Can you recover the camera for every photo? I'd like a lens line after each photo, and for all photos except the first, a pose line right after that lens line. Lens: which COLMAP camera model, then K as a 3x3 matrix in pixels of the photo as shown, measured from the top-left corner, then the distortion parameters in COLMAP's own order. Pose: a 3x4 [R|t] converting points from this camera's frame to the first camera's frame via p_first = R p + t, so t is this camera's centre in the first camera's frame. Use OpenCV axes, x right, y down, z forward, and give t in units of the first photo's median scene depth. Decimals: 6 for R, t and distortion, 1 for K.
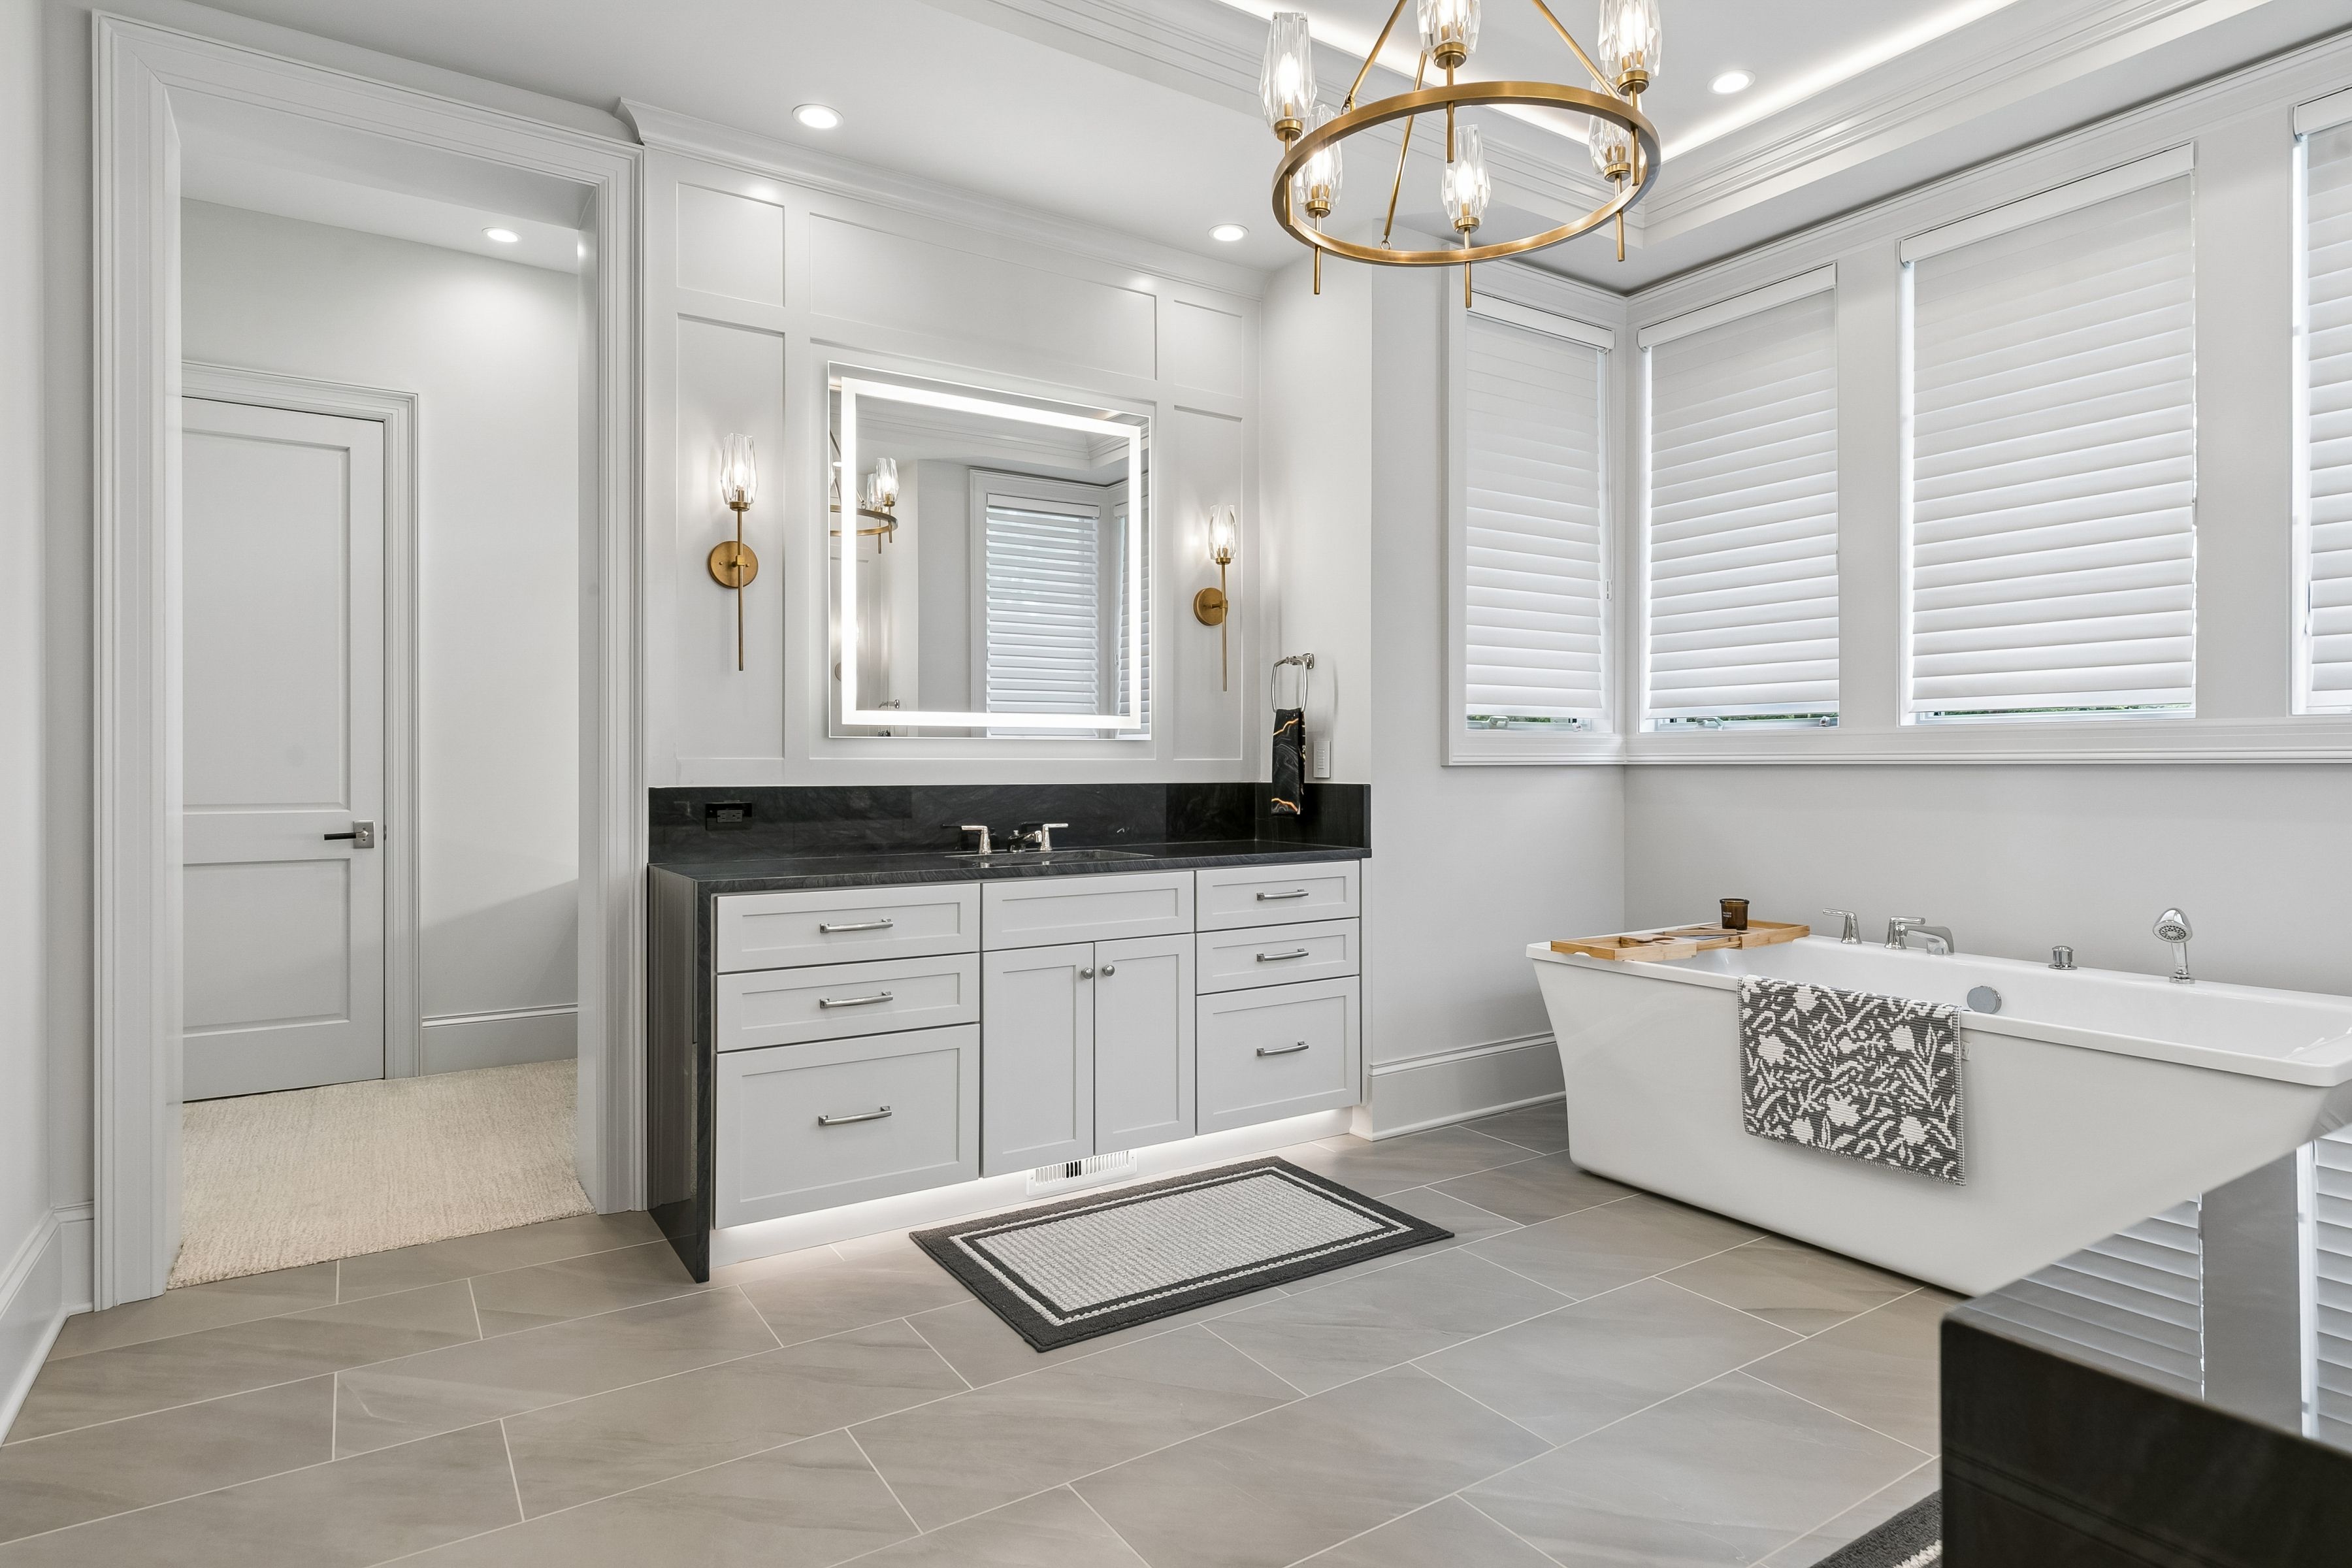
lens RADIAL K [[1288.9, 0, 1207.0], [0, 1288.9, 760.4], [0, 0, 1]] dist [-0.001250, -0.000441]
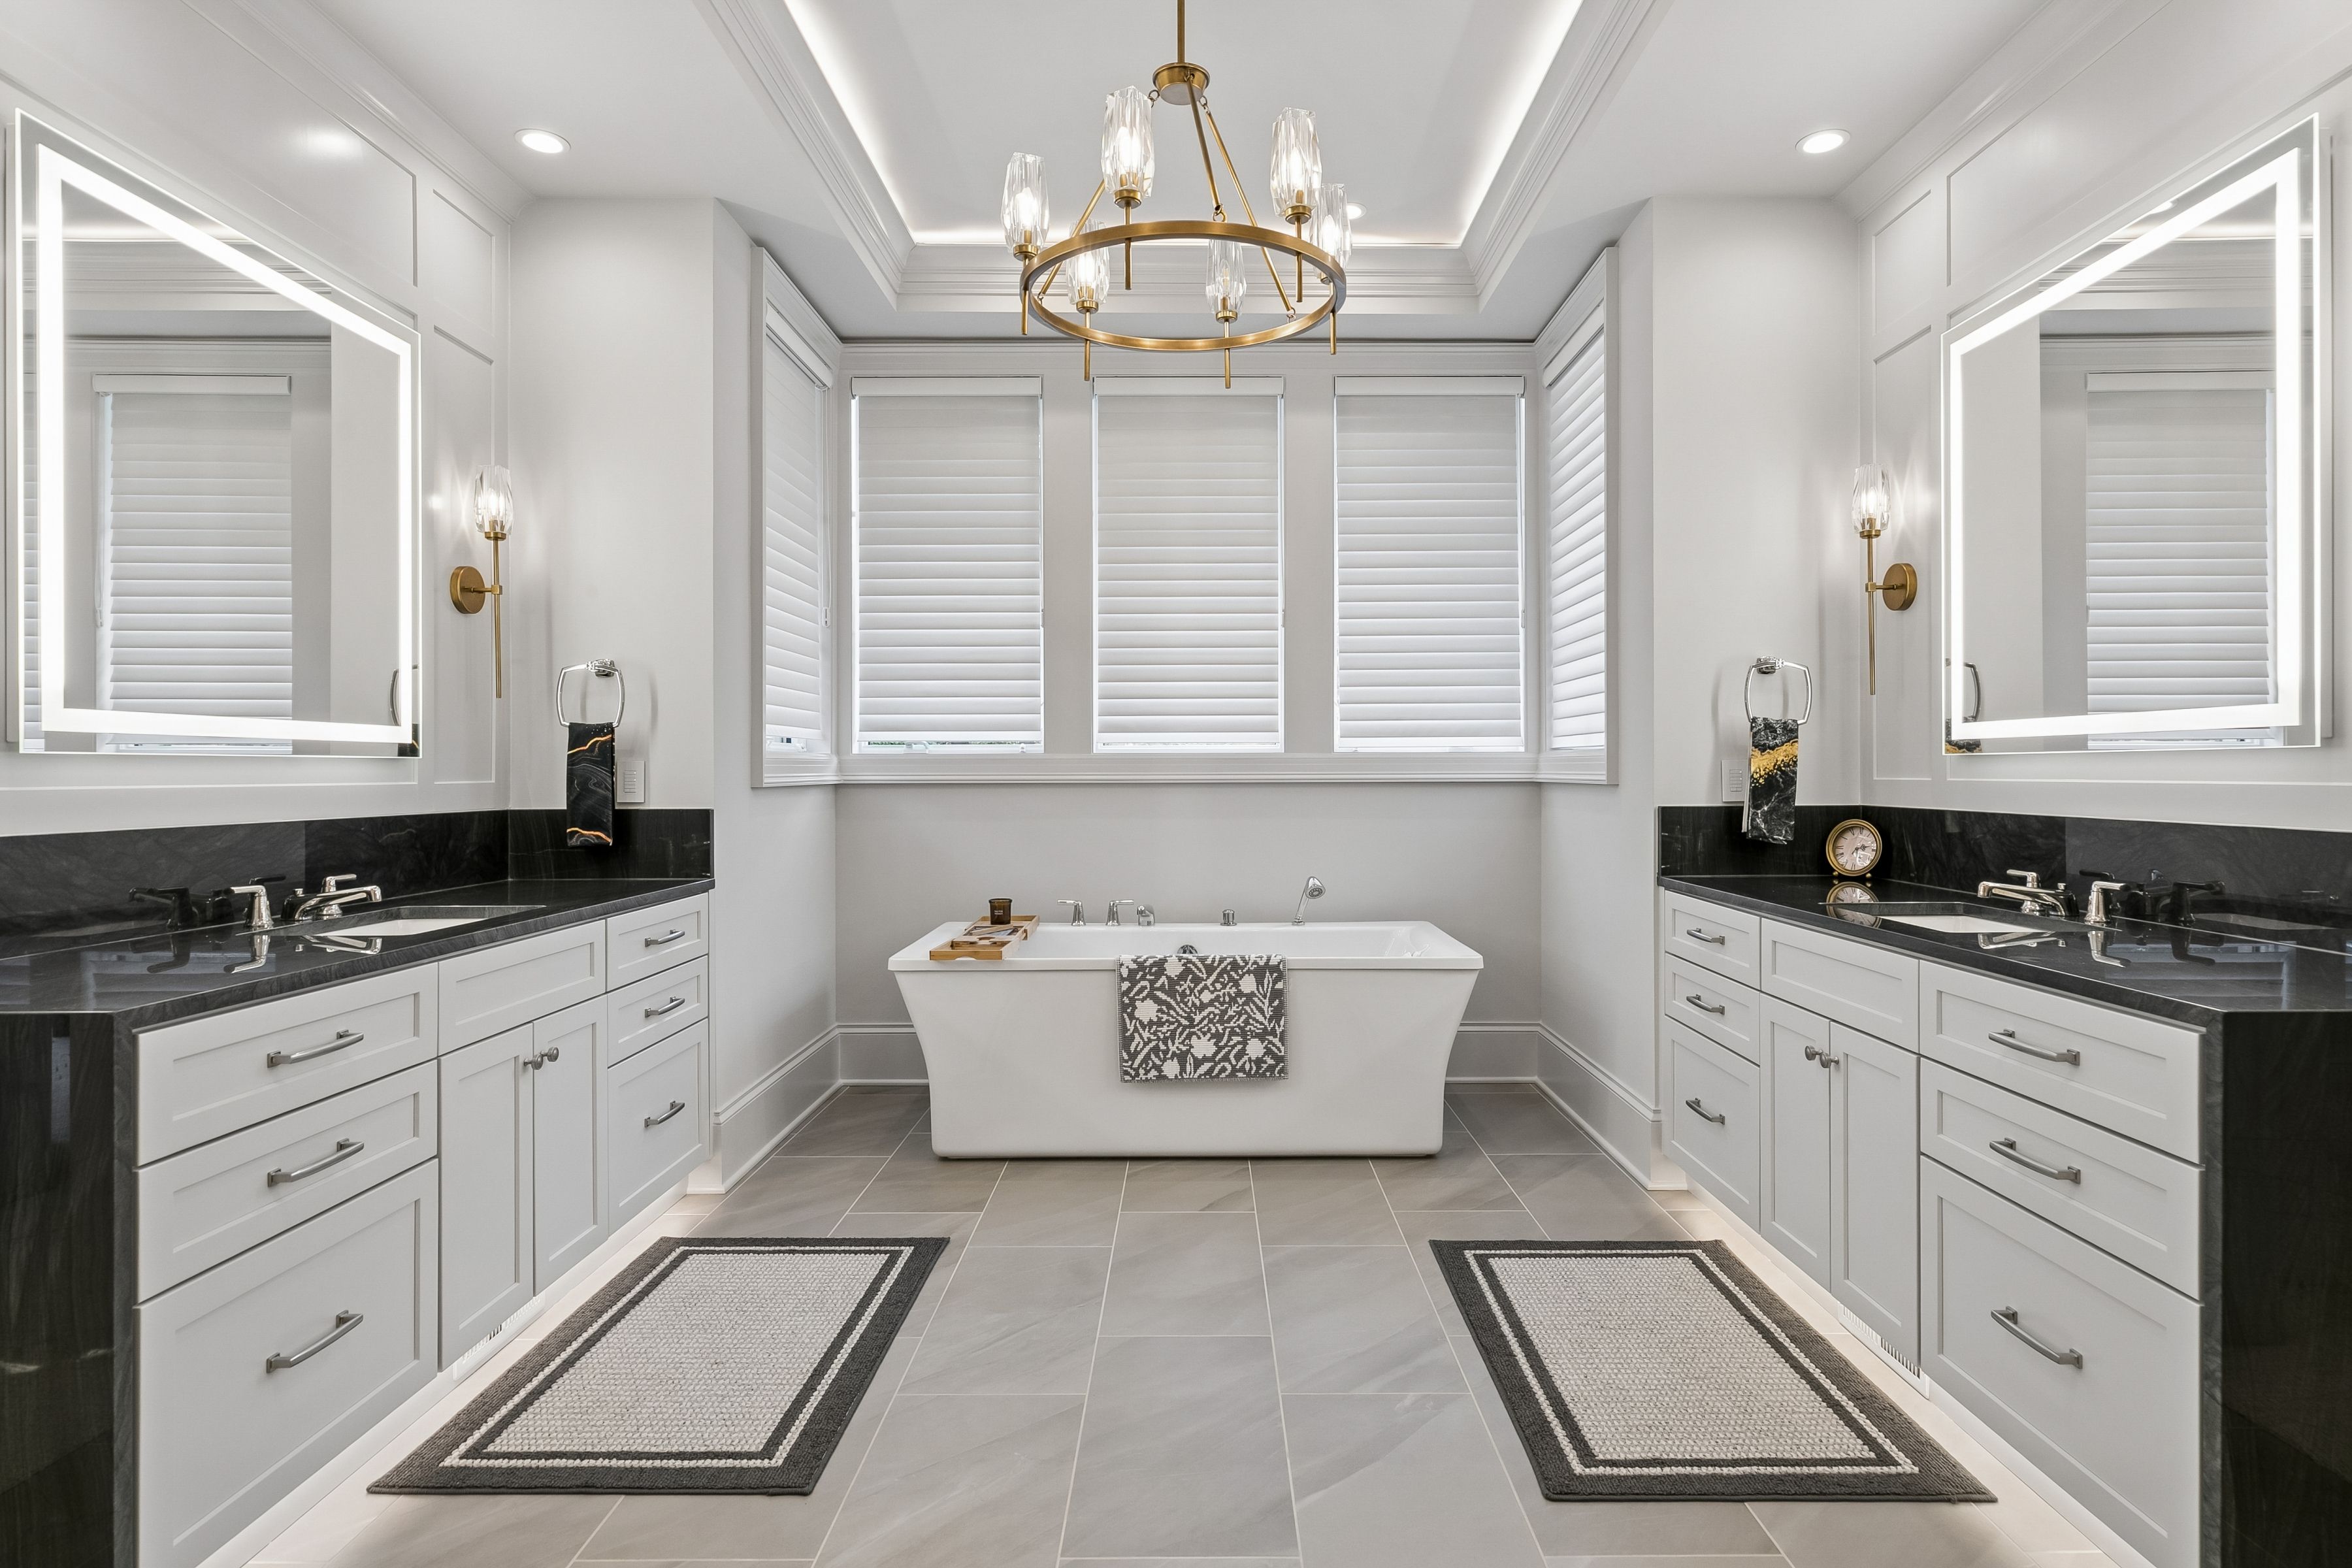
lens RADIAL K [[1256.5, 0, 1202.6], [0, 1256.5, 767.1], [0, 0, 1]] dist [0.002136, 0.000363]
pose [[0.543464, 0.002557, 0.839428, -0.572603], [-0.001780, 0.999997, -0.001893, -0.013440], [-0.839430, -0.000466, 0.543467, 0.282049]]
